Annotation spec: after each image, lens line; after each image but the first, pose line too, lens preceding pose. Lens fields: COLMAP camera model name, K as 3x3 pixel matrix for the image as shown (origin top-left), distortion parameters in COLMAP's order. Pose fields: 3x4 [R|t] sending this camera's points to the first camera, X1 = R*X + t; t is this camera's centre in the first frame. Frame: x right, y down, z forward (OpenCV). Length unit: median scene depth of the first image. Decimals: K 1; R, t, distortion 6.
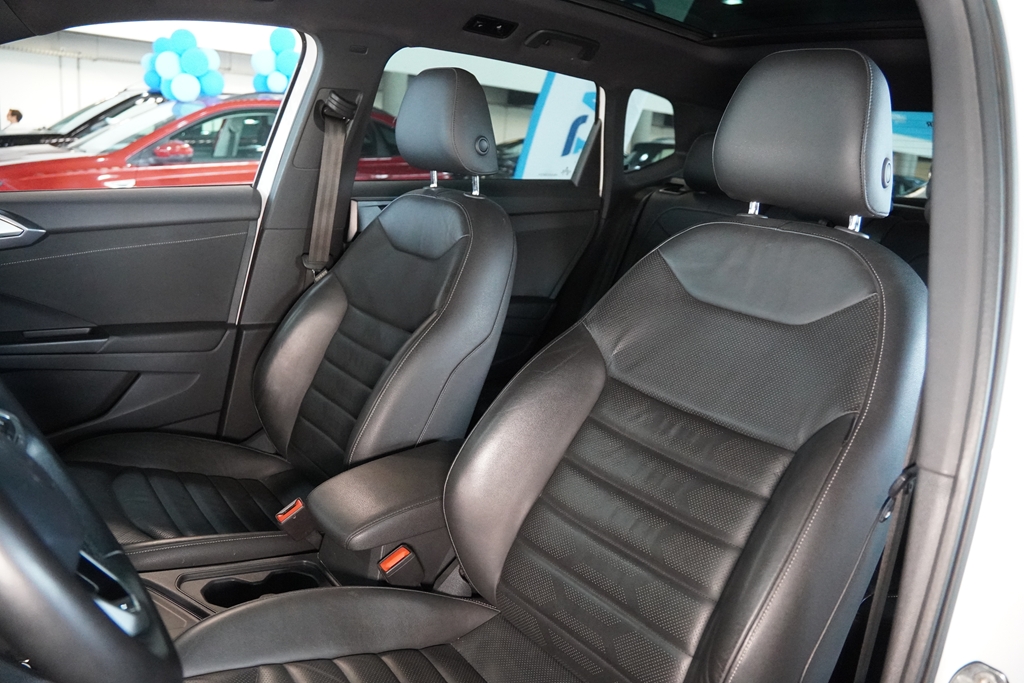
lens RADIAL K [[765.4, 0, 516.4], [0, 765.4, 338.9], [0, 0, 1]] dist [-0.140544, 0.102138]
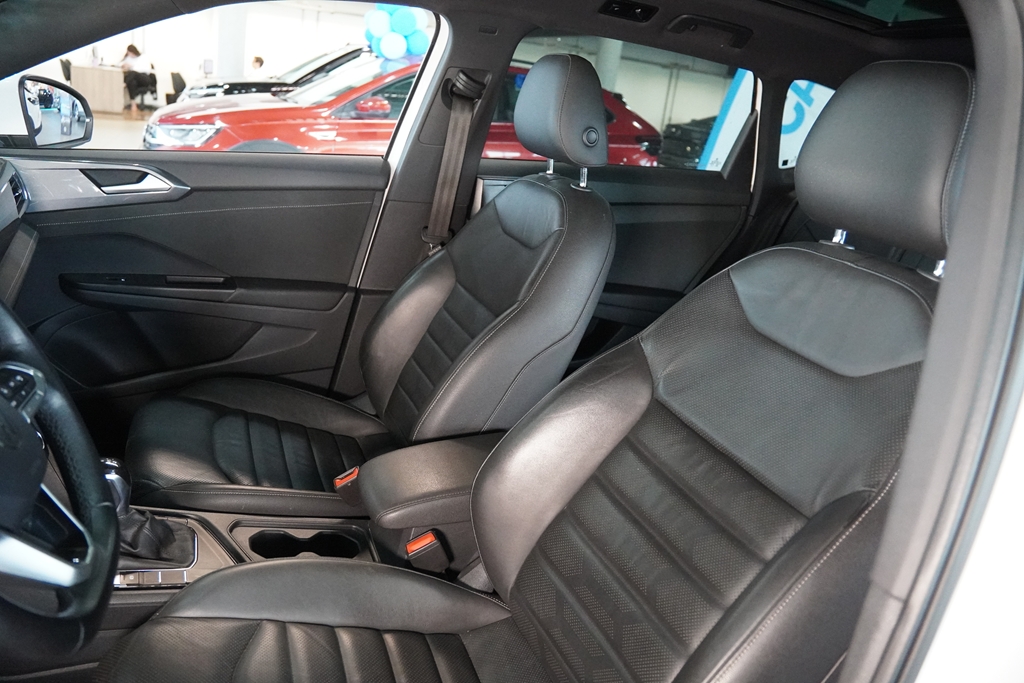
lens RADIAL K [[765.4, 0, 516.4], [0, 765.4, 338.9], [0, 0, 1]] dist [-0.140544, 0.102138]
pose [[0.960334, 0.127395, -0.248049, 0.125805], [-0.116256, 0.991459, 0.059110, -0.041173], [0.253461, -0.027928, 0.966942, 0.029034]]
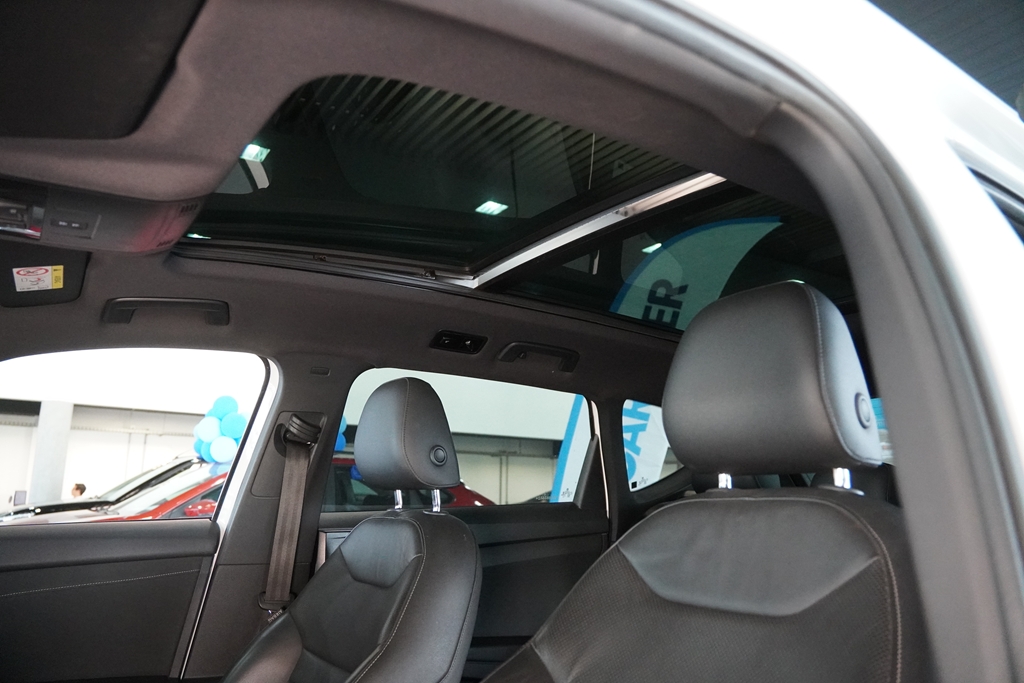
lens RADIAL K [[765.4, 0, 516.4], [0, 765.4, 338.9], [0, 0, 1]] dist [-0.140544, 0.102138]
pose [[0.994849, -0.086167, -0.053395, 0.100210], [0.053645, 0.894449, -0.443941, 0.028987], [0.086012, 0.438790, 0.894464, 0.116287]]
